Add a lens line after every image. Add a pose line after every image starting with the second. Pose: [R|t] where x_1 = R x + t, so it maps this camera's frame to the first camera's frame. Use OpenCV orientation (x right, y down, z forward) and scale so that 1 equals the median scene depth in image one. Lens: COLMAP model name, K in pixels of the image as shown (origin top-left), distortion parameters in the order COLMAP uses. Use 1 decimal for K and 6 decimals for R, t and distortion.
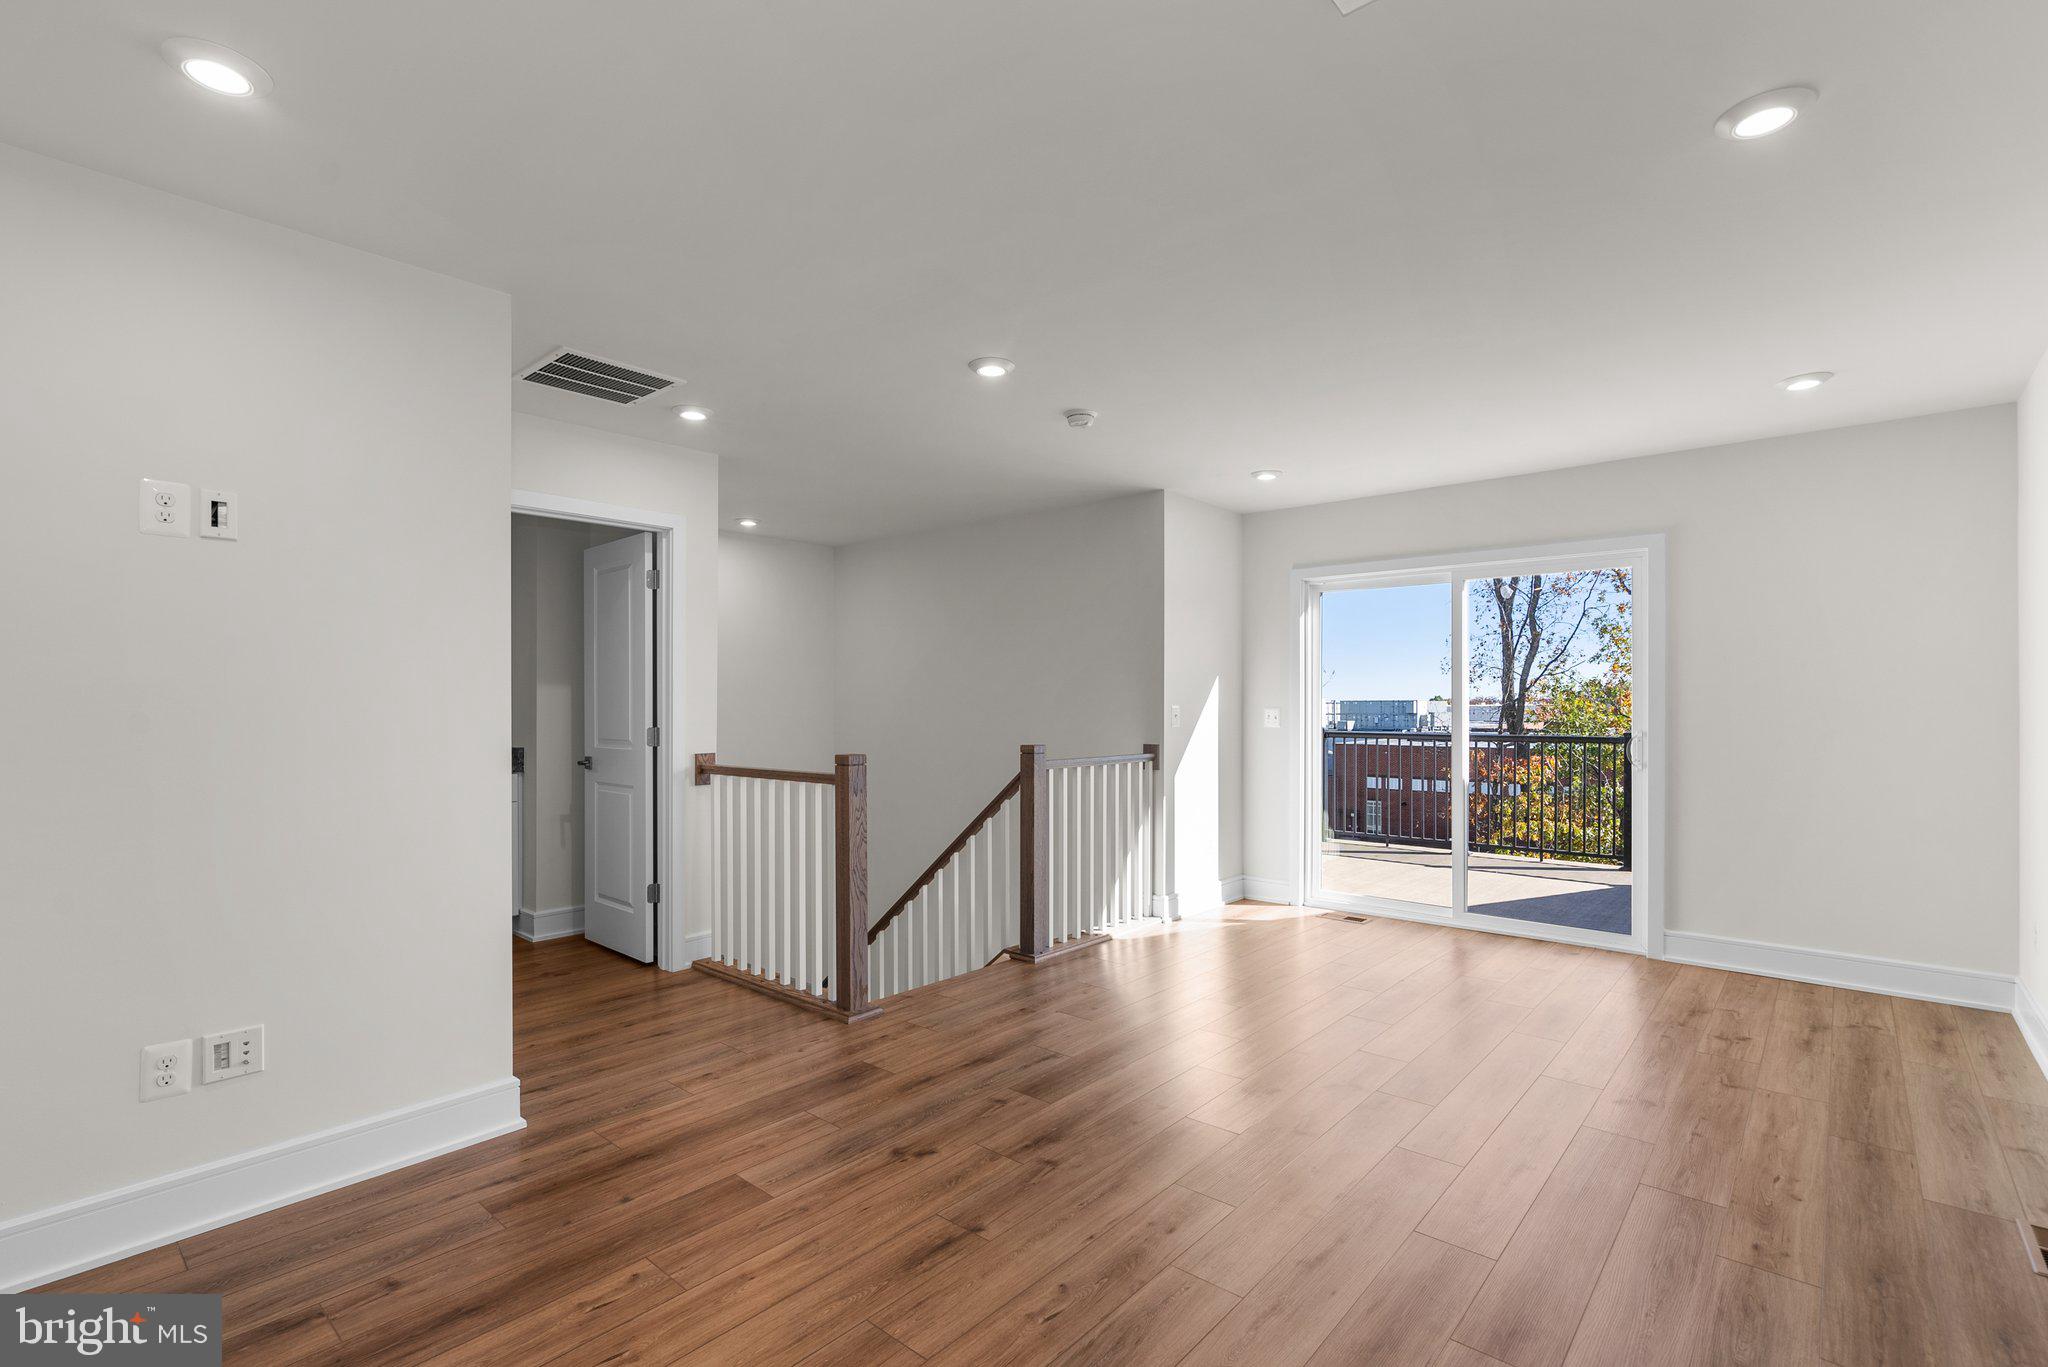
lens RADIAL K [[940.6, 0, 1014.4], [0, 940.6, 704.7], [0, 0, 1]] dist [-0.001145, 0.001159]
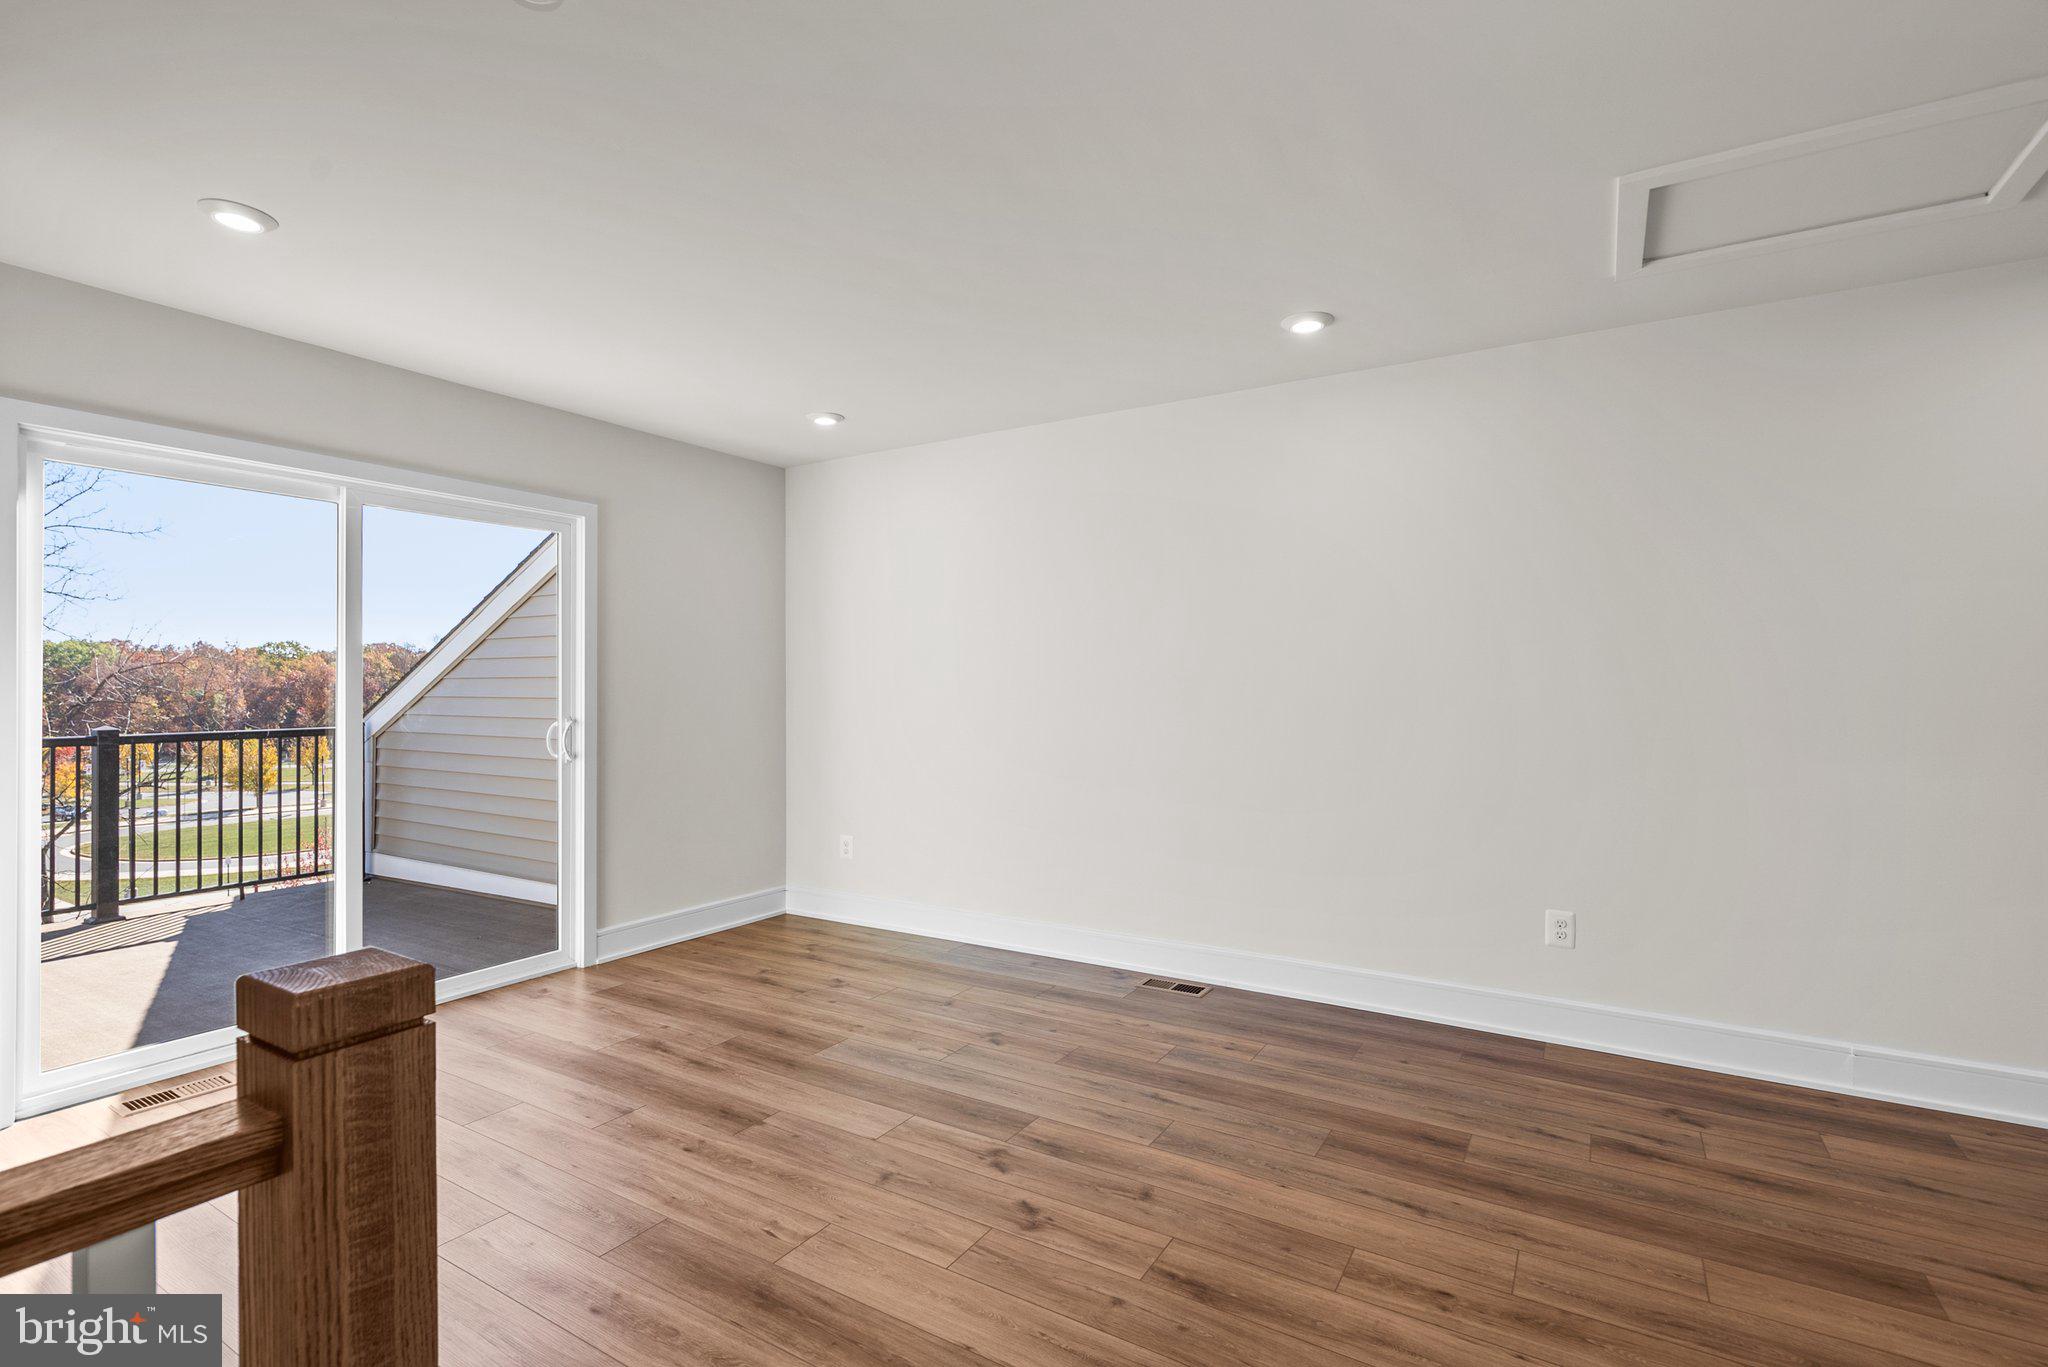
lens RADIAL K [[960.7, 0, 1024.9], [0, 960.7, 672.2], [0, 0, 1]] dist [0.001828, 0.000229]
pose [[-0.172453, 0.013011, 0.984932, -0.553967], [0.001368, 0.999915, -0.012970, -0.004045], [-0.985017, -0.000889, -0.172456, 1.306309]]
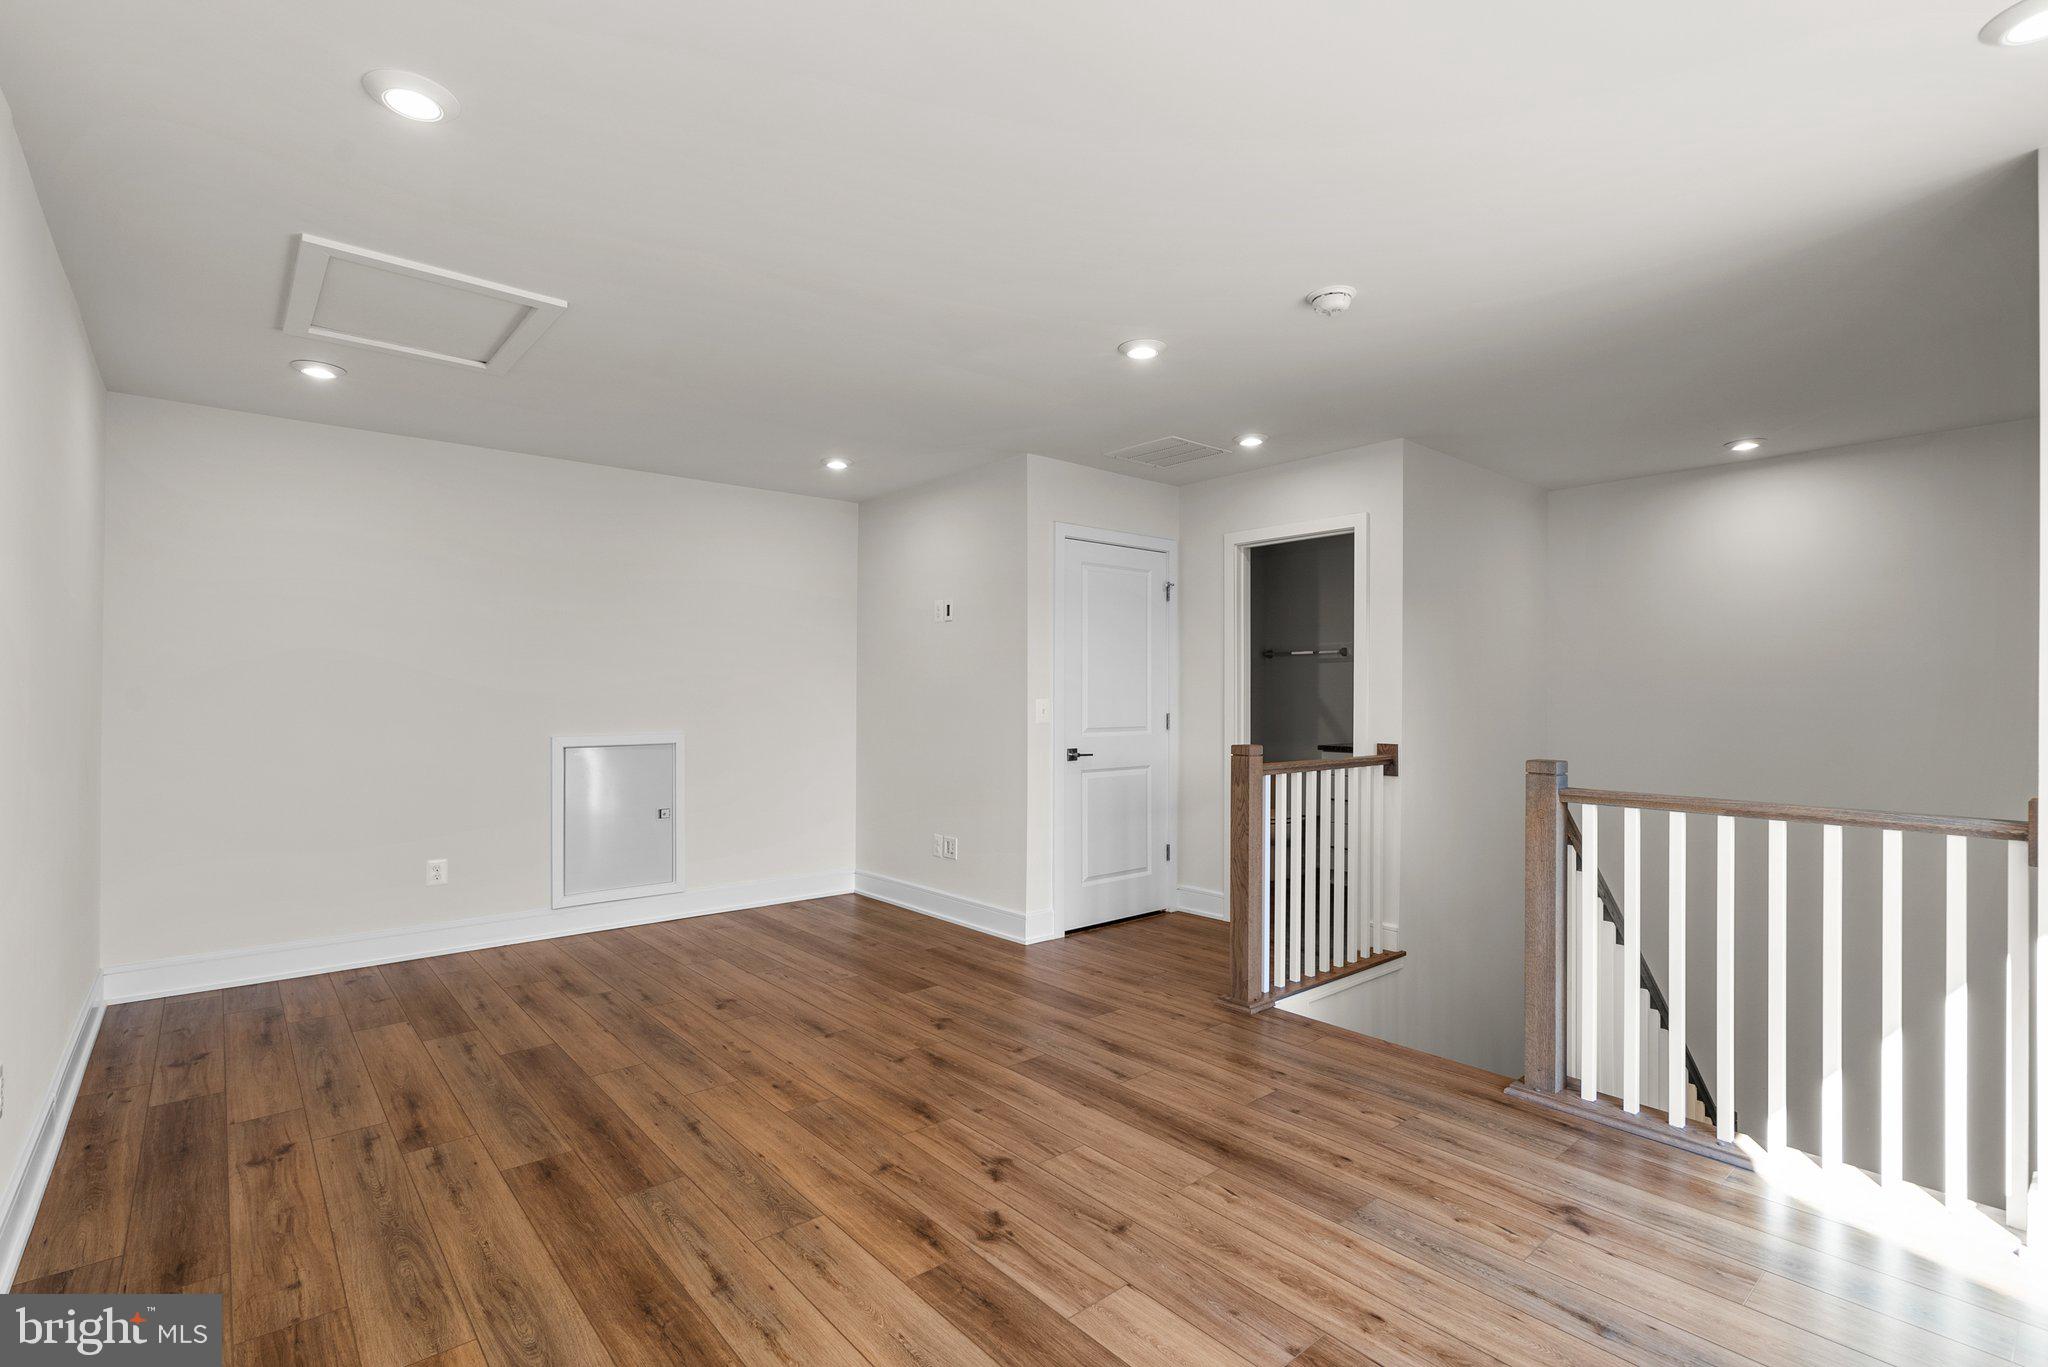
lens RADIAL K [[954.7, 0, 1019.5], [0, 954.7, 676.8], [0, 0, 1]] dist [-0.000654, 0.000077]
pose [[-0.144182, -0.014678, -0.989442, 1.255361], [-0.001511, 0.999892, -0.014613, -0.006357], [0.989550, -0.000612, -0.144189, 1.312123]]
